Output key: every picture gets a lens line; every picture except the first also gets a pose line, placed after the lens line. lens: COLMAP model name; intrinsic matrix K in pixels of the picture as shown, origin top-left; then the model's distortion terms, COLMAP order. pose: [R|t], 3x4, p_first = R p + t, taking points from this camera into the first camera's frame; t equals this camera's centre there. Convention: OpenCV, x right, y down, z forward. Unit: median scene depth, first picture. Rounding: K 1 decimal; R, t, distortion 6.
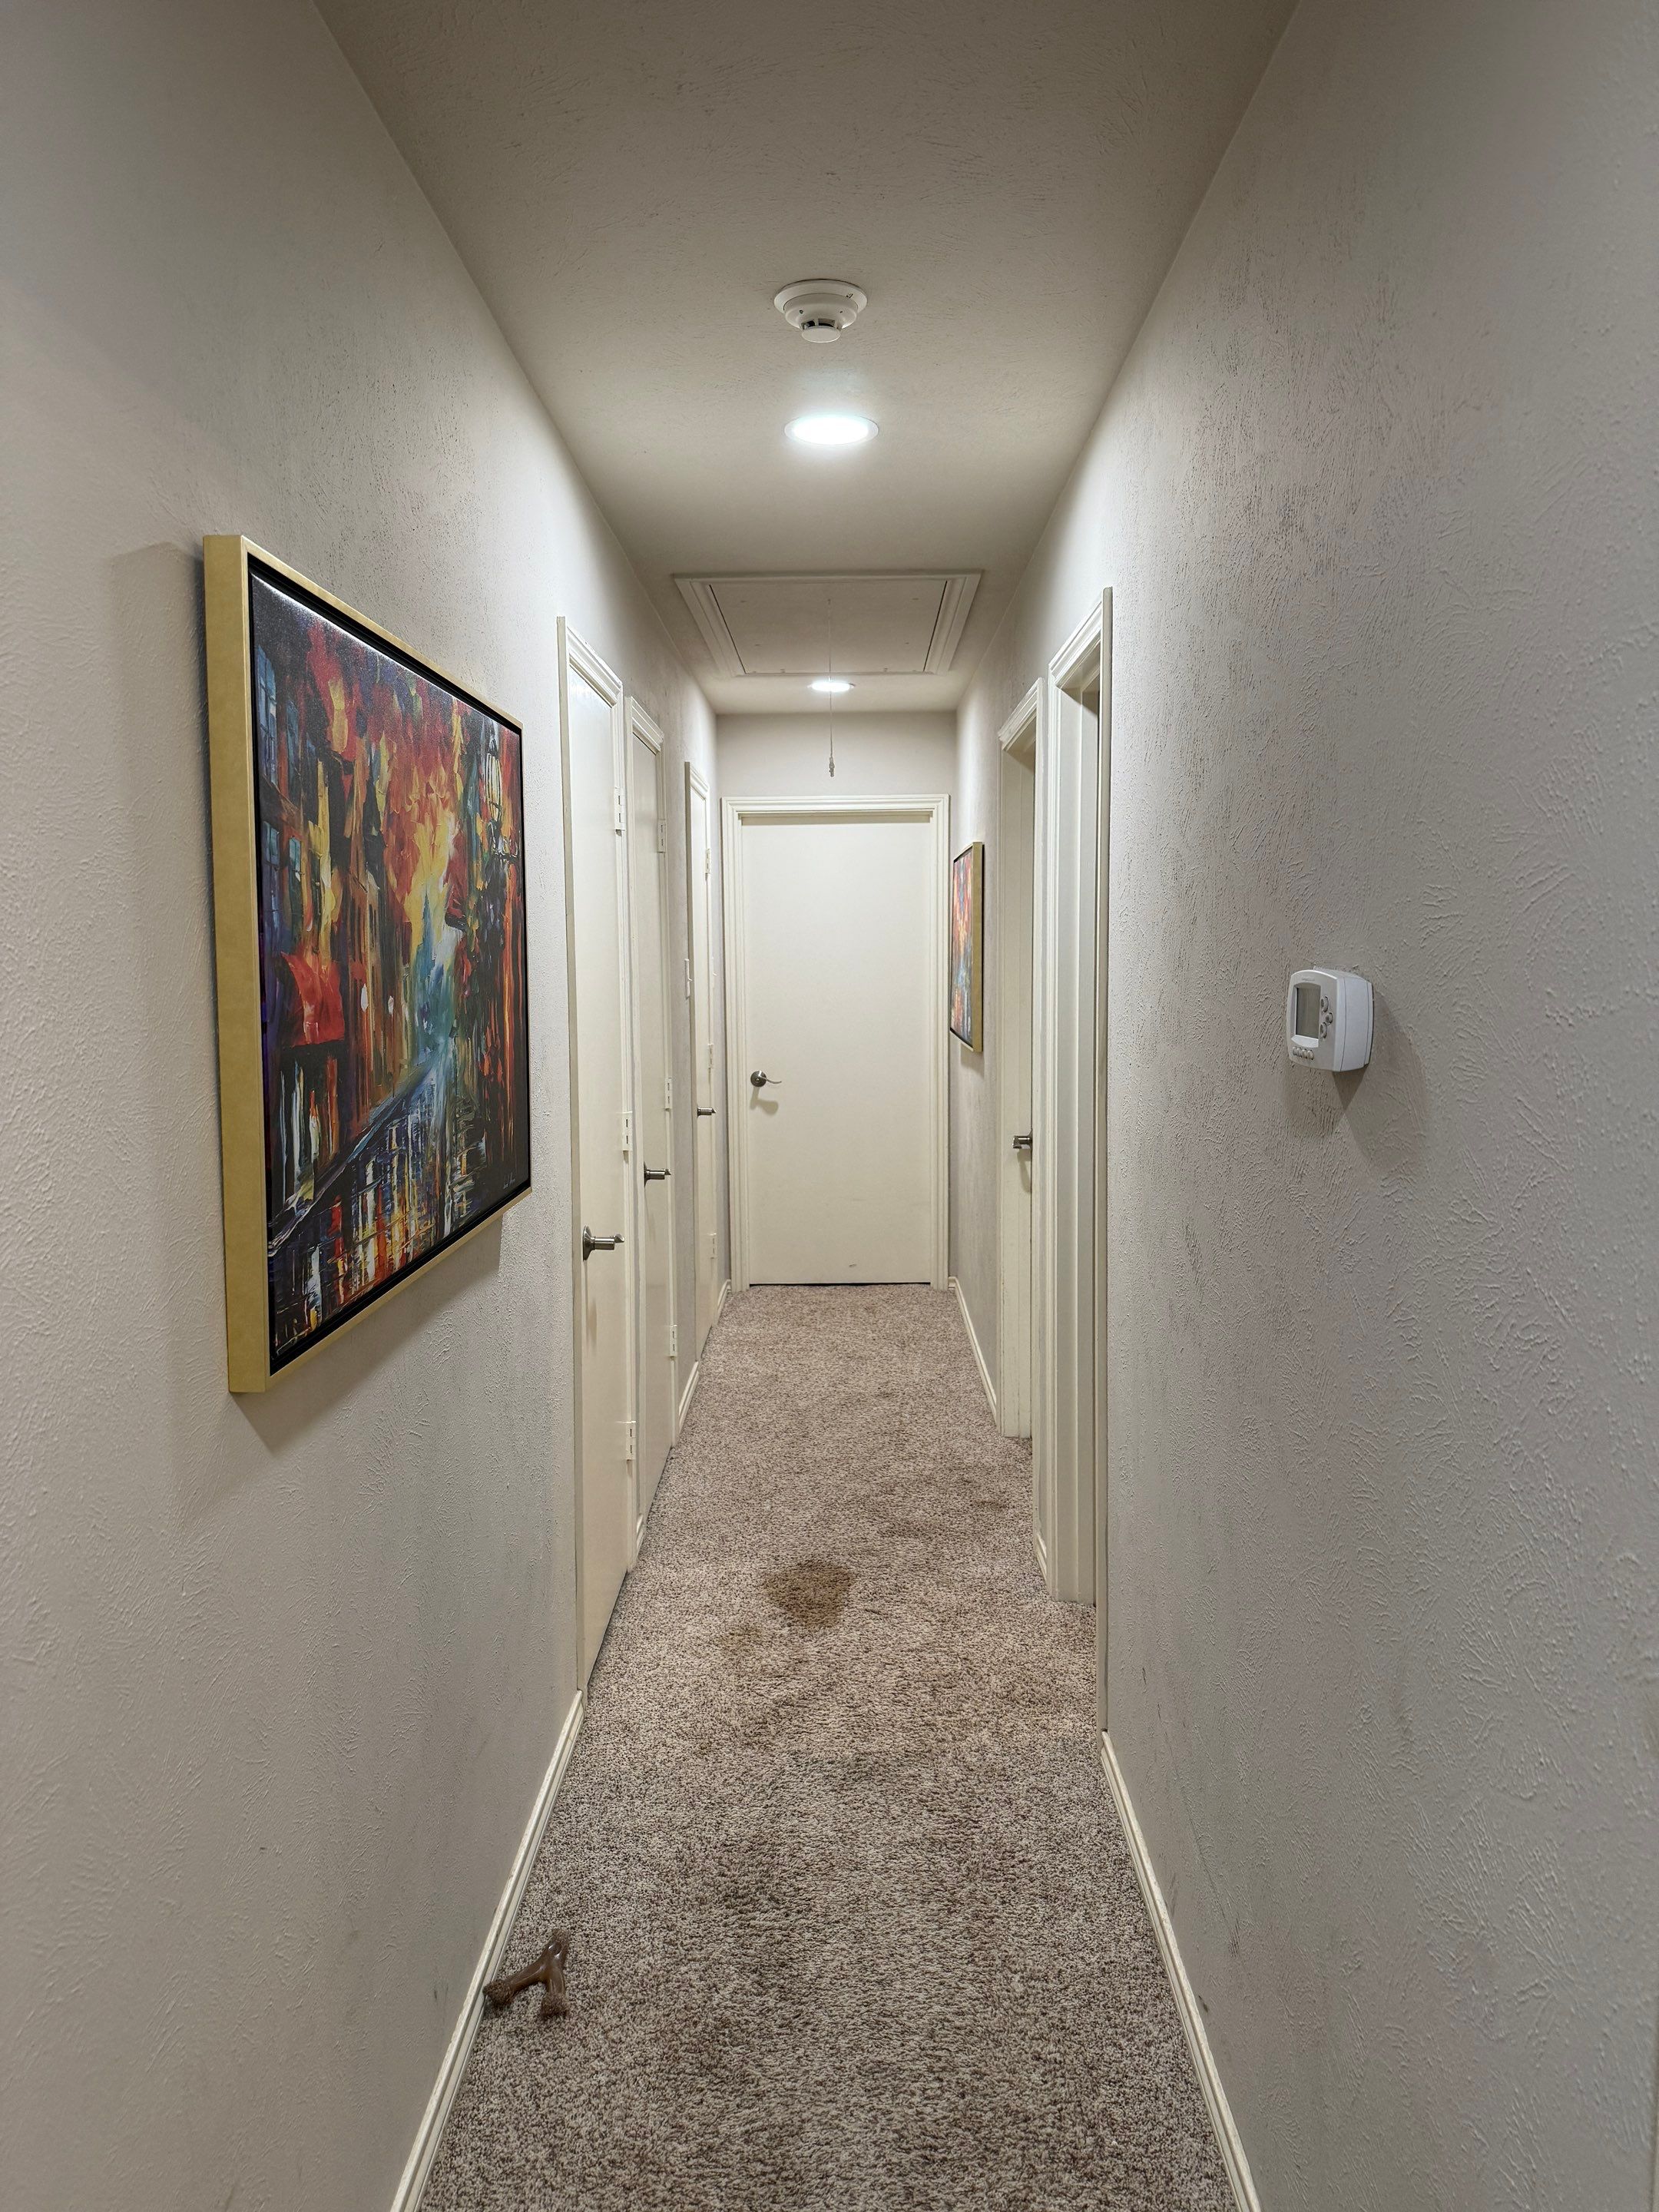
lens RADIAL K [[1585.3, 0, 824.6], [0, 1585.3, 1102.9], [0, 0, 1]] dist [-0.011817, -0.006750]
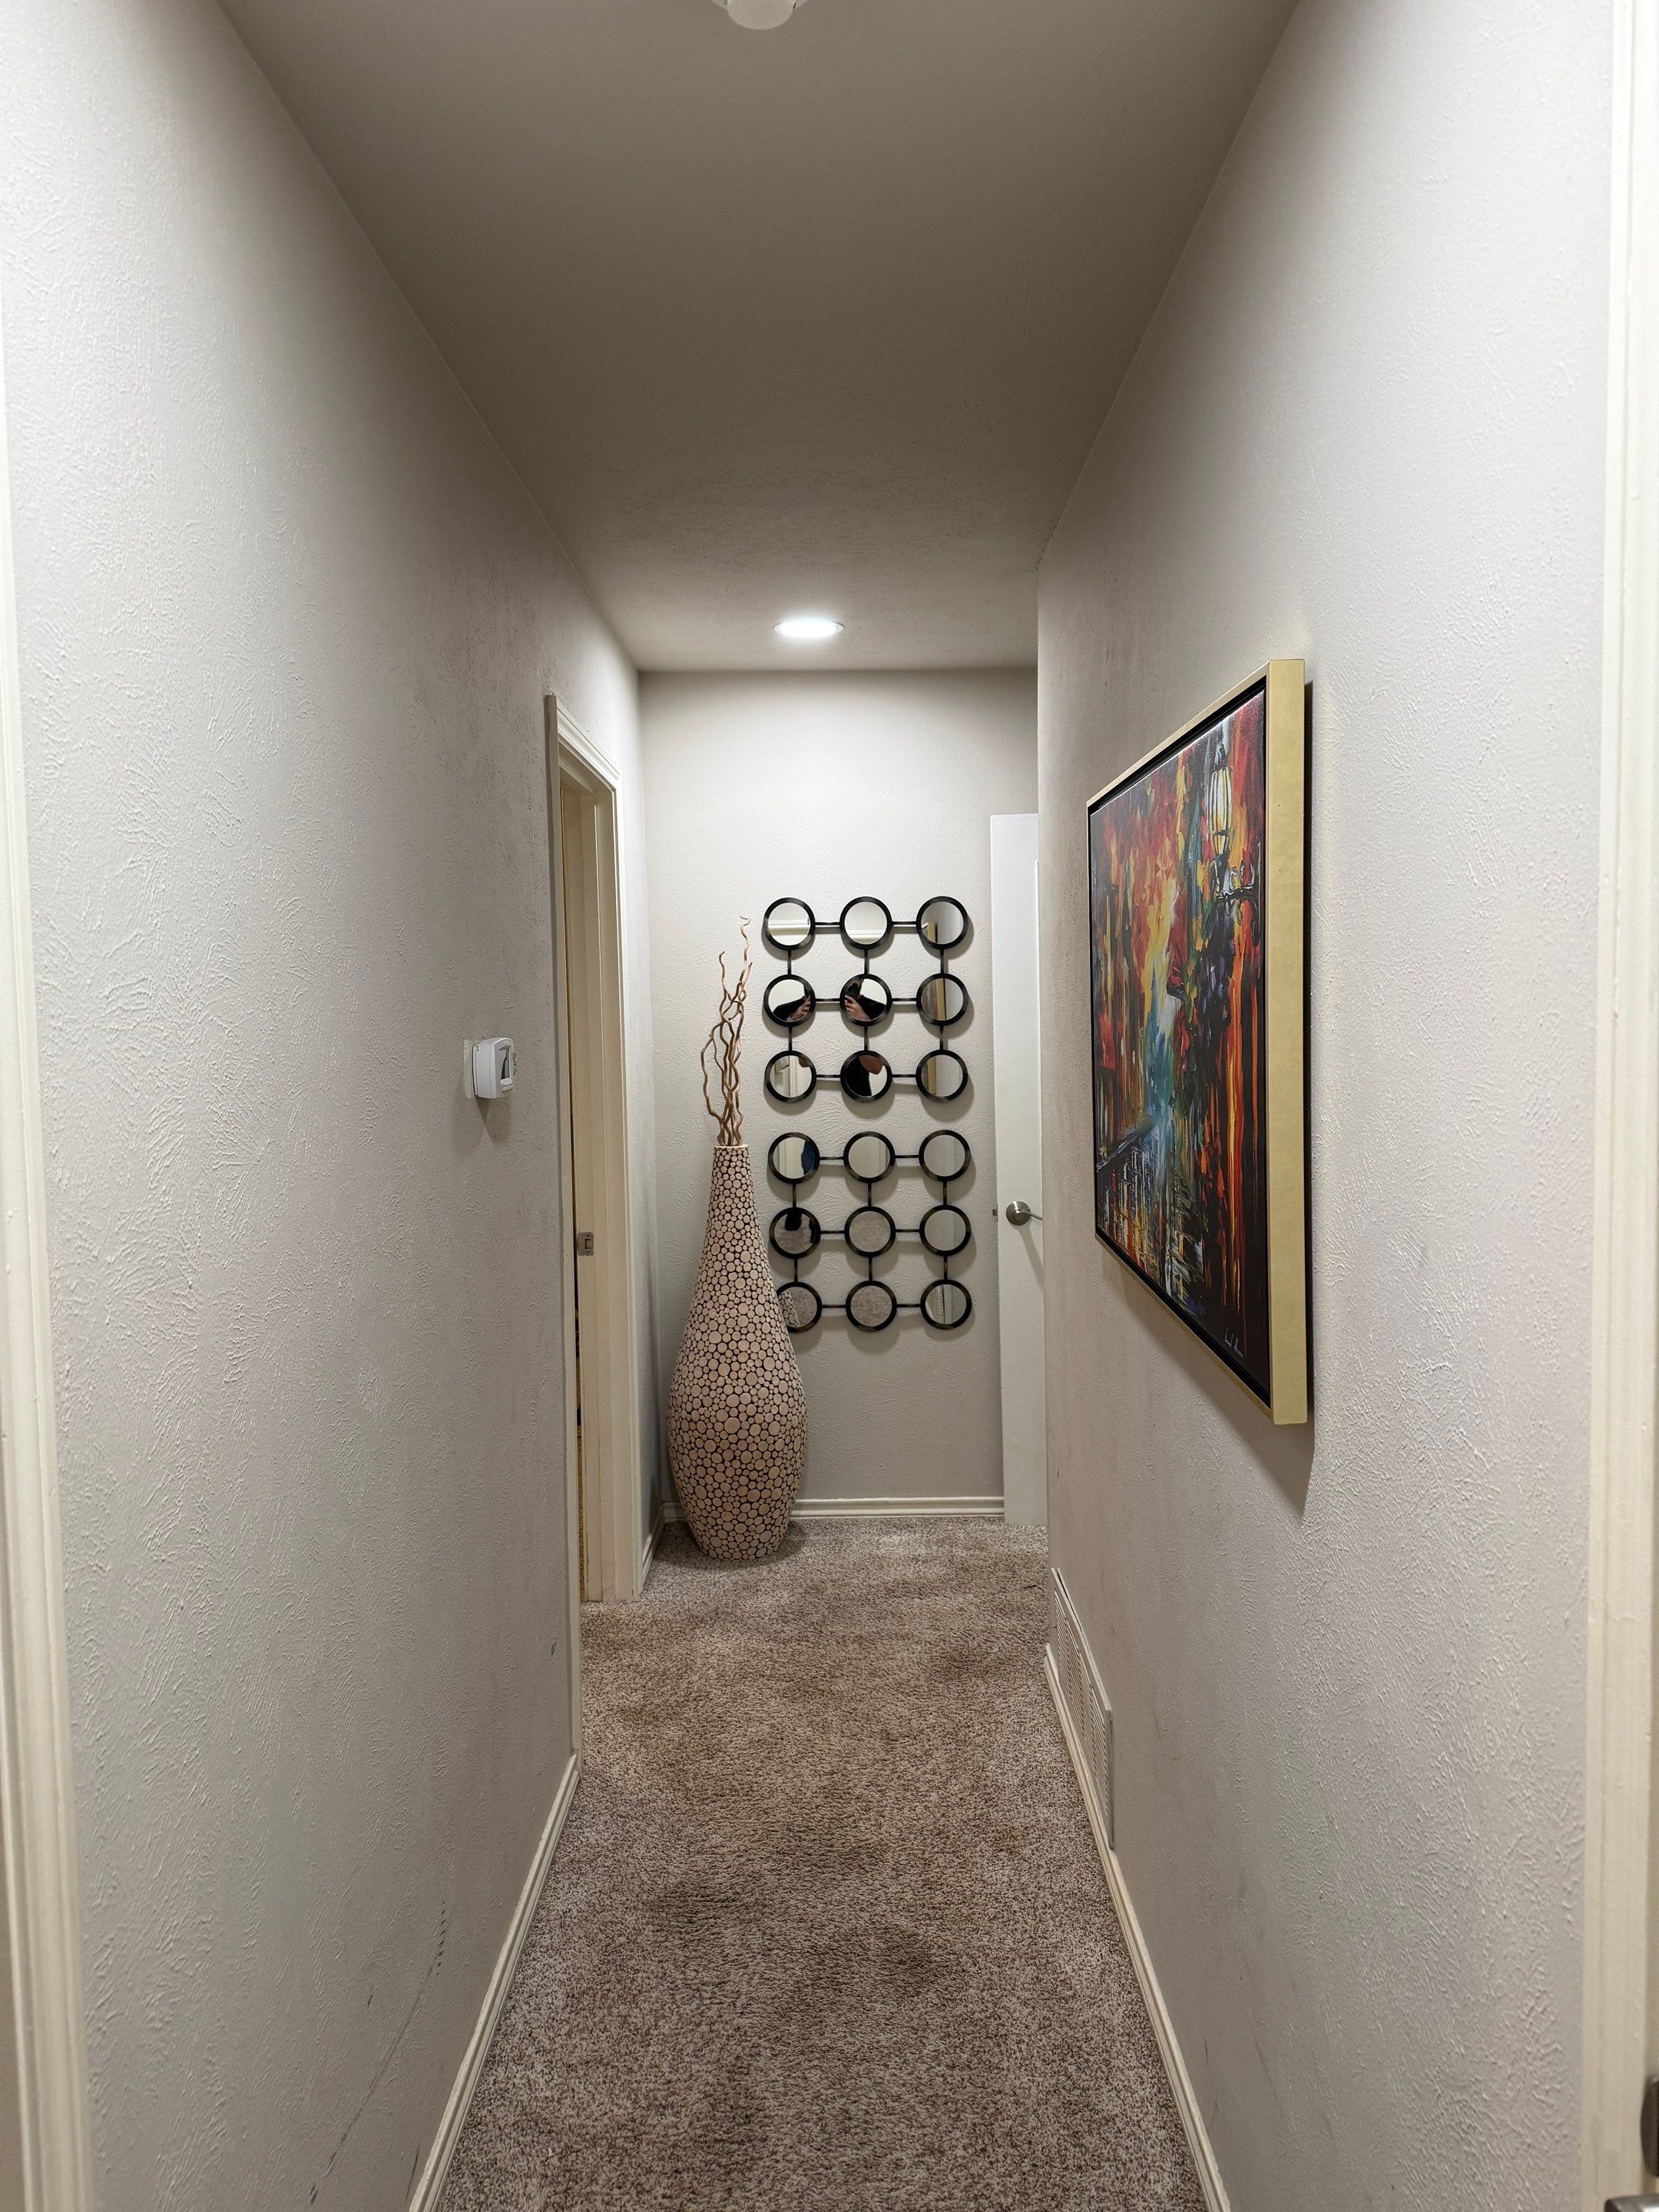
lens RADIAL K [[1585.3, 0, 827.1], [0, 1585.3, 1103.2], [0, 0, 1]] dist [-0.011817, -0.006750]
pose [[-0.999702, 0.024004, -0.004400, -0.015454], [0.022901, 0.985058, 0.170695, -0.215175], [0.008432, 0.170543, -0.985314, 1.951828]]
